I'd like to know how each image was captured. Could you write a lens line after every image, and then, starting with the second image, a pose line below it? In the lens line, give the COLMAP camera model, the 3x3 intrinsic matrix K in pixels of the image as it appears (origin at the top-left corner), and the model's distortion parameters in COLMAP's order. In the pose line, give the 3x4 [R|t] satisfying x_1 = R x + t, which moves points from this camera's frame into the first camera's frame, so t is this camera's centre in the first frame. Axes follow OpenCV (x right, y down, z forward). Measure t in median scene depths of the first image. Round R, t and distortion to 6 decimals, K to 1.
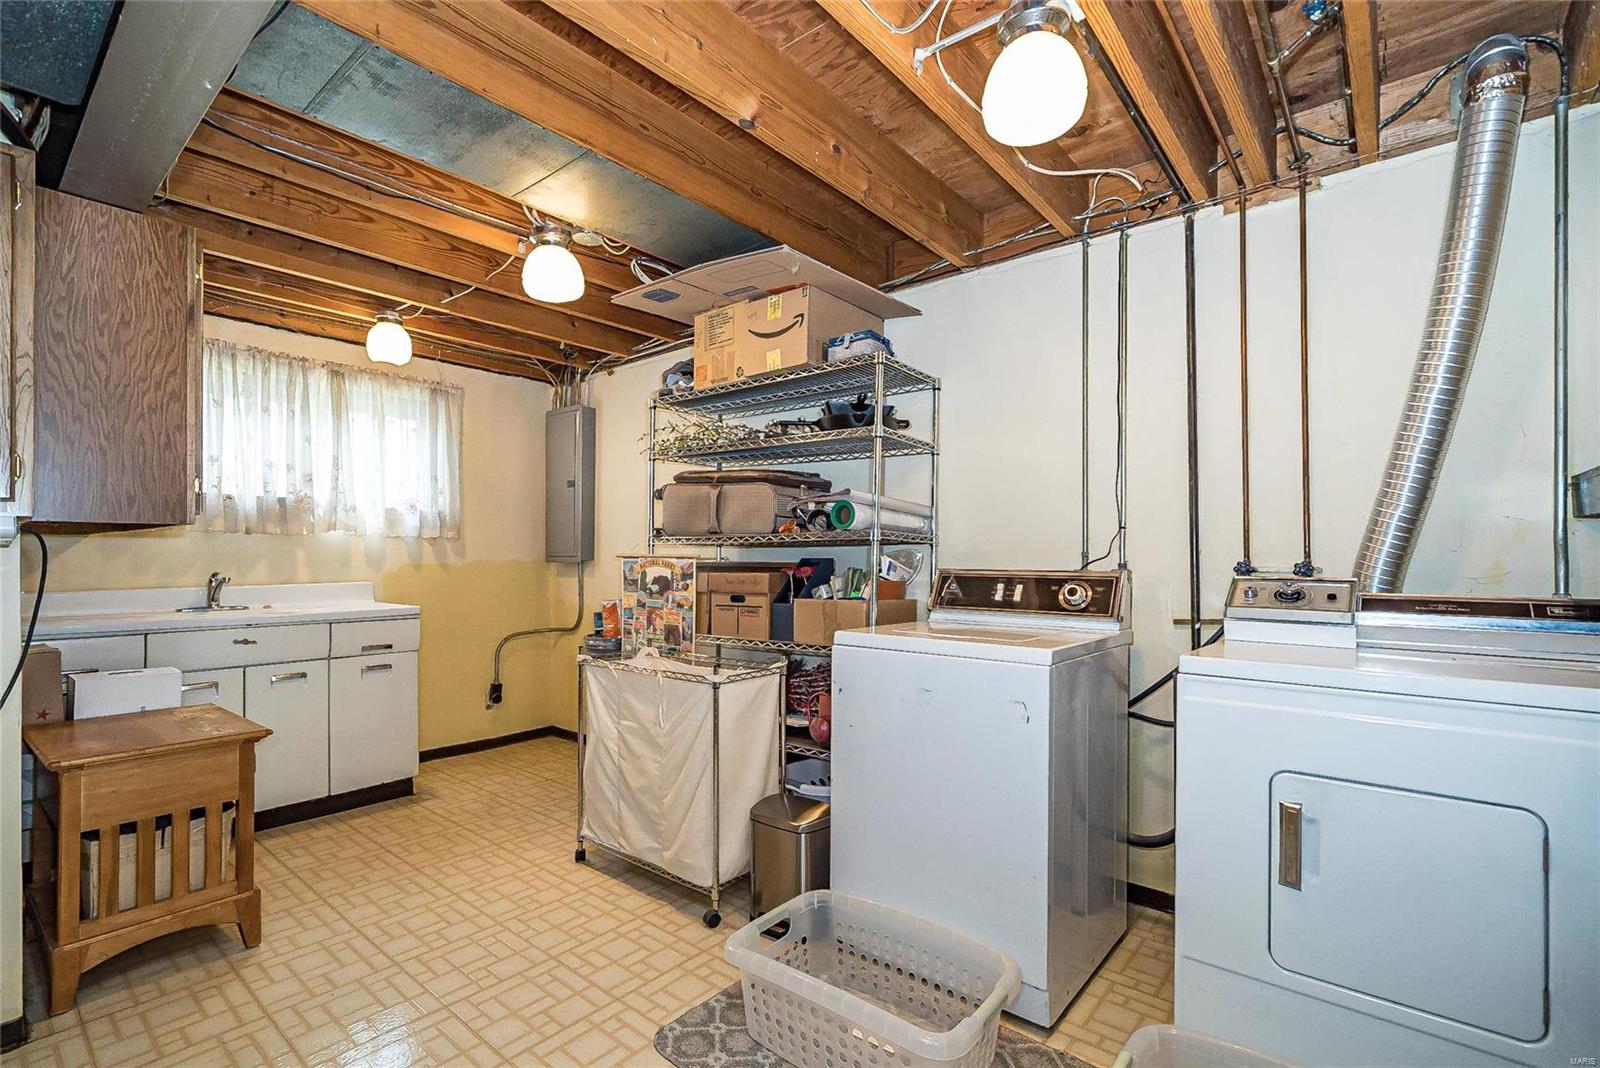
lens RADIAL K [[731.0, 0, 801.8], [0, 731.0, 556.0], [0, 0, 1]] dist [0.003949, 0.000056]
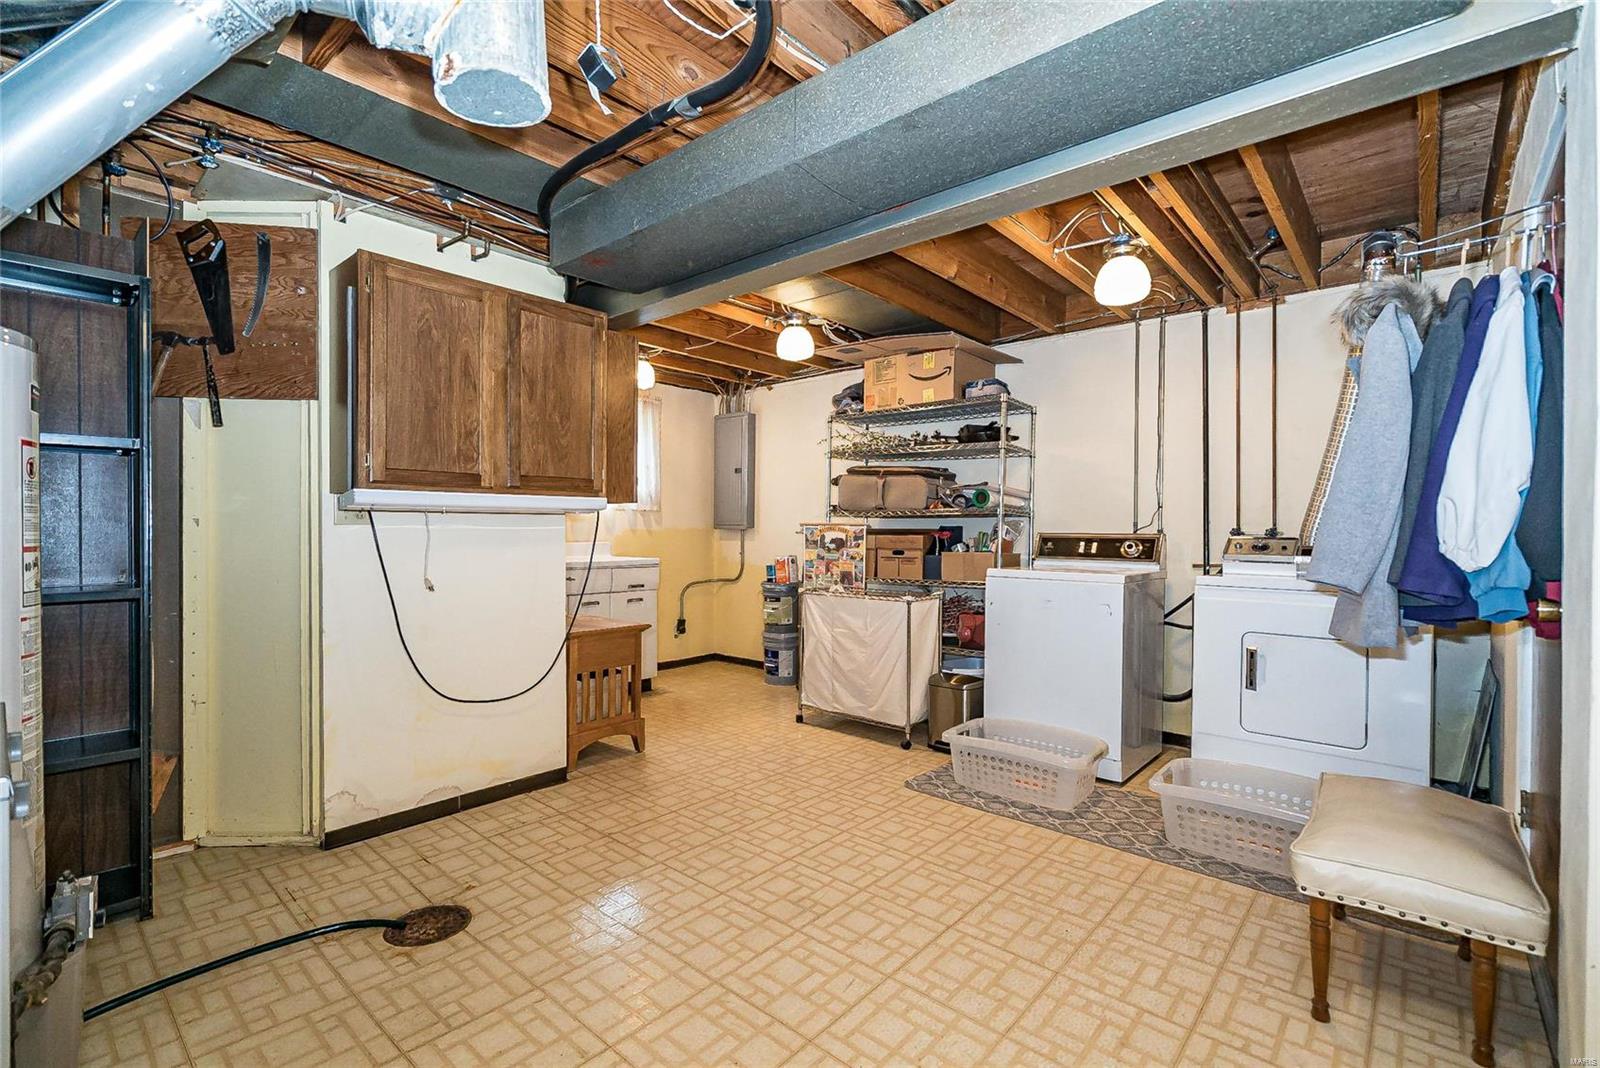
lens RADIAL K [[721.3, 0, 802.8], [0, 721.3, 533.8], [0, 0, 1]] dist [-0.000436, 0.000393]
pose [[0.999692, 0.006241, -0.024030, -0.257376], [-0.006095, 0.999963, 0.006149, 0.012180], [0.024068, -0.006001, 0.999692, -0.500690]]
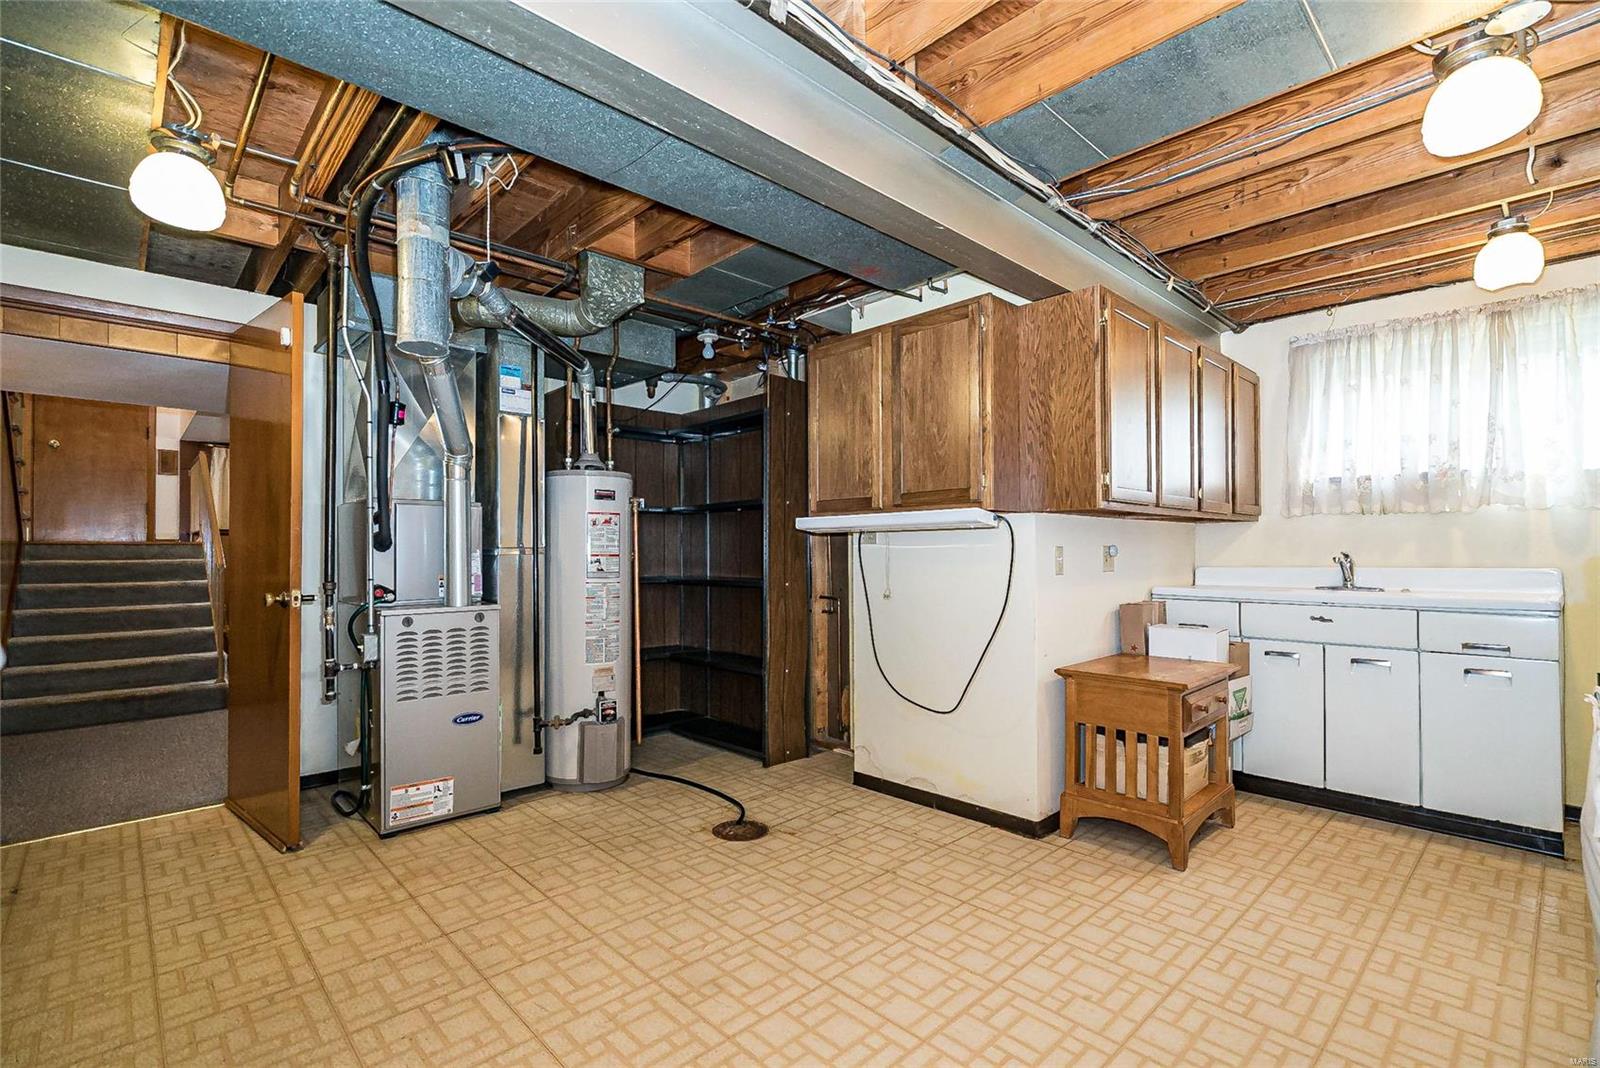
lens RADIAL K [[733.6, 0, 796.8], [0, 733.6, 544.8], [0, 0, 1]] dist [-0.000853, 0.000042]
pose [[-0.117160, -0.011121, -0.993051, 0.363108], [0.001411, 0.999934, -0.011364, 0.024769], [0.993112, -0.002732, -0.117137, 0.410240]]
